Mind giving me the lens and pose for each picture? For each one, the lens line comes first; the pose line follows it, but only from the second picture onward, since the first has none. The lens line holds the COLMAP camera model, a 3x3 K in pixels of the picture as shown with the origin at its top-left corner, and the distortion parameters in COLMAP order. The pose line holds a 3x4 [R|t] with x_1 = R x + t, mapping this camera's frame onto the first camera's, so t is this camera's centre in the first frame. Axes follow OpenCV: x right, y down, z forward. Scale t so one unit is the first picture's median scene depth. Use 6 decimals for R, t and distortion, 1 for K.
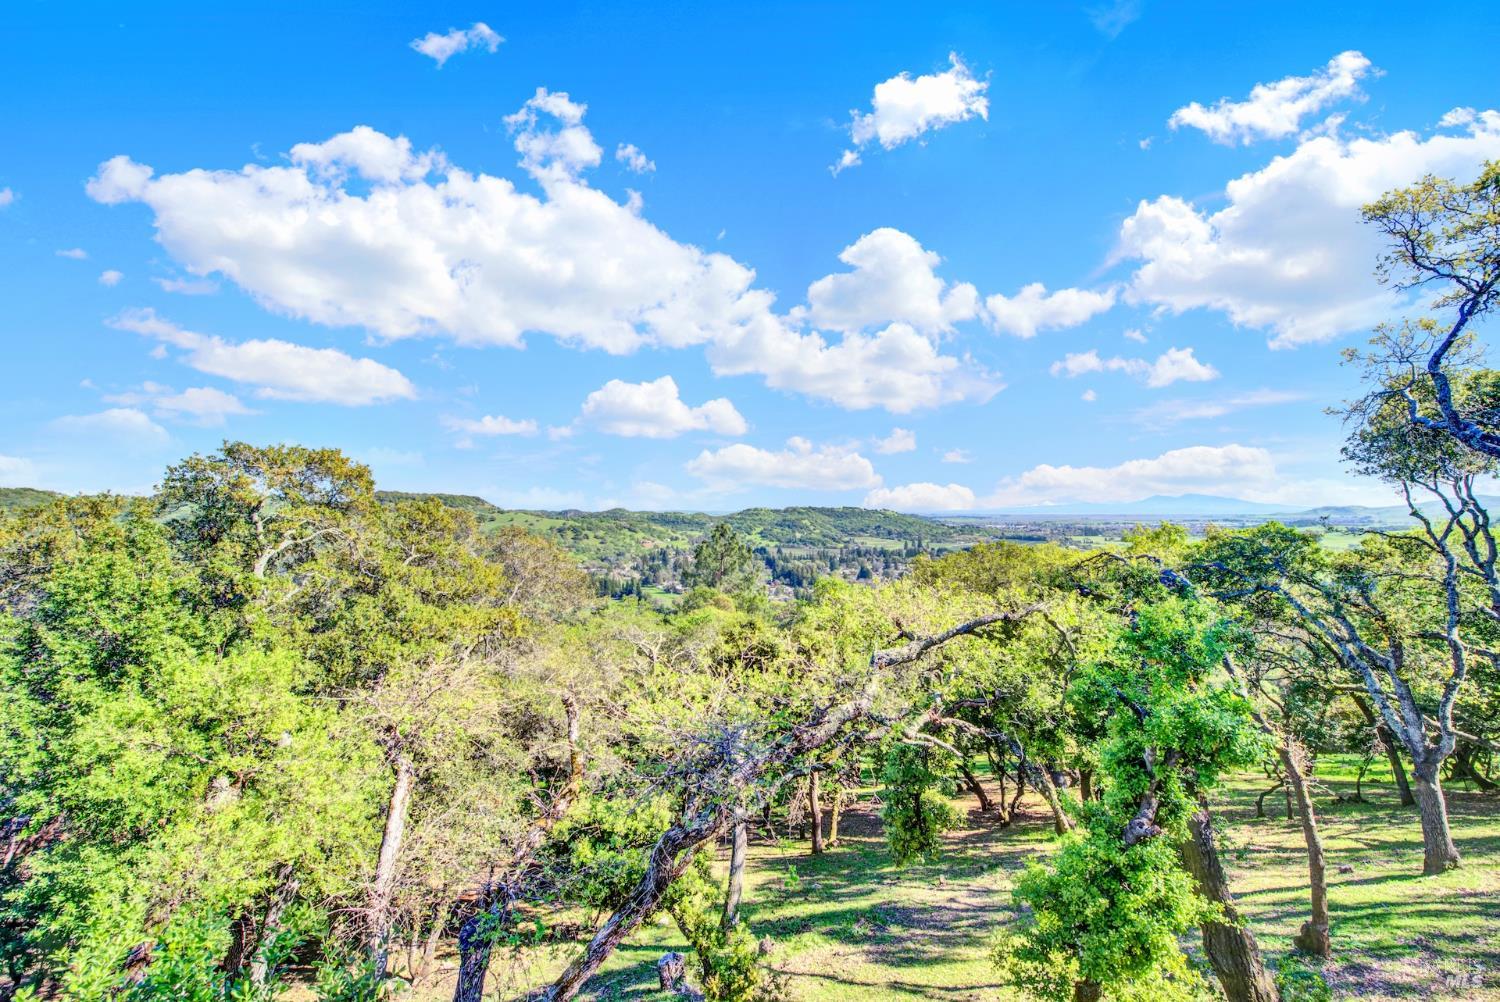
lens RADIAL K [[604.4, 0, 749.9], [0, 604.4, 505.3], [0, 0, 1]] dist [0.001832, 0.000154]
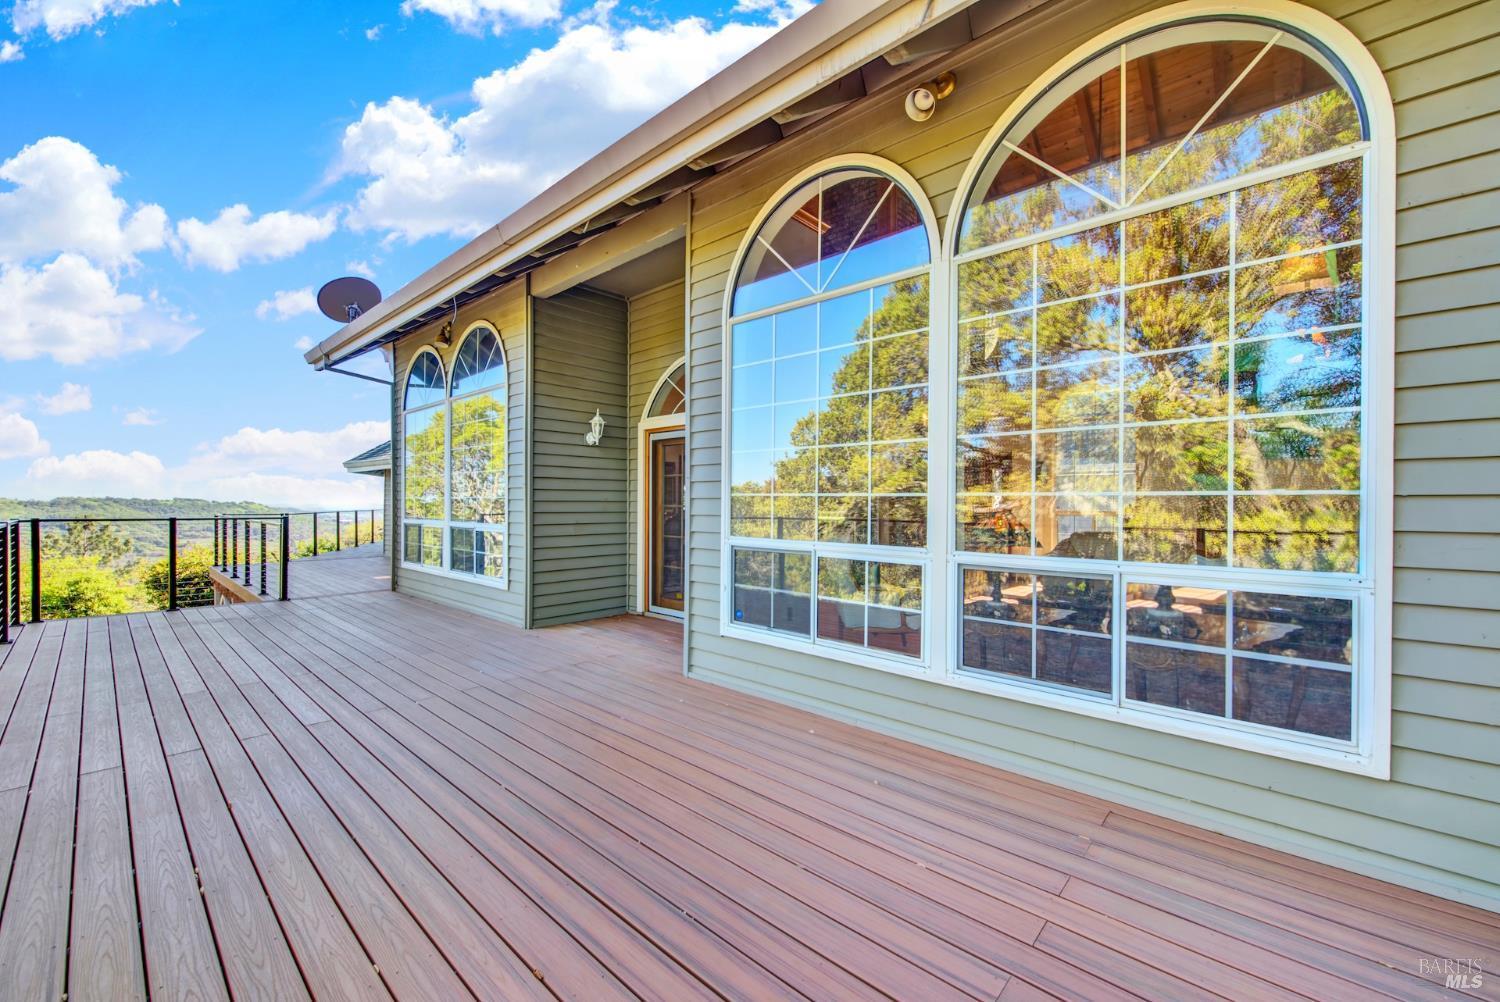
lens RADIAL K [[604.4, 0, 750.0], [0, 604.4, 501.4], [0, 0, 1]] dist [0.001832, 0.000154]
pose [[0.999985, 0.000019, -0.005398, 1.165059], [-0.000025, 0.999999, -0.001132, 0.032771], [0.005398, 0.001132, 0.999985, 0.189713]]
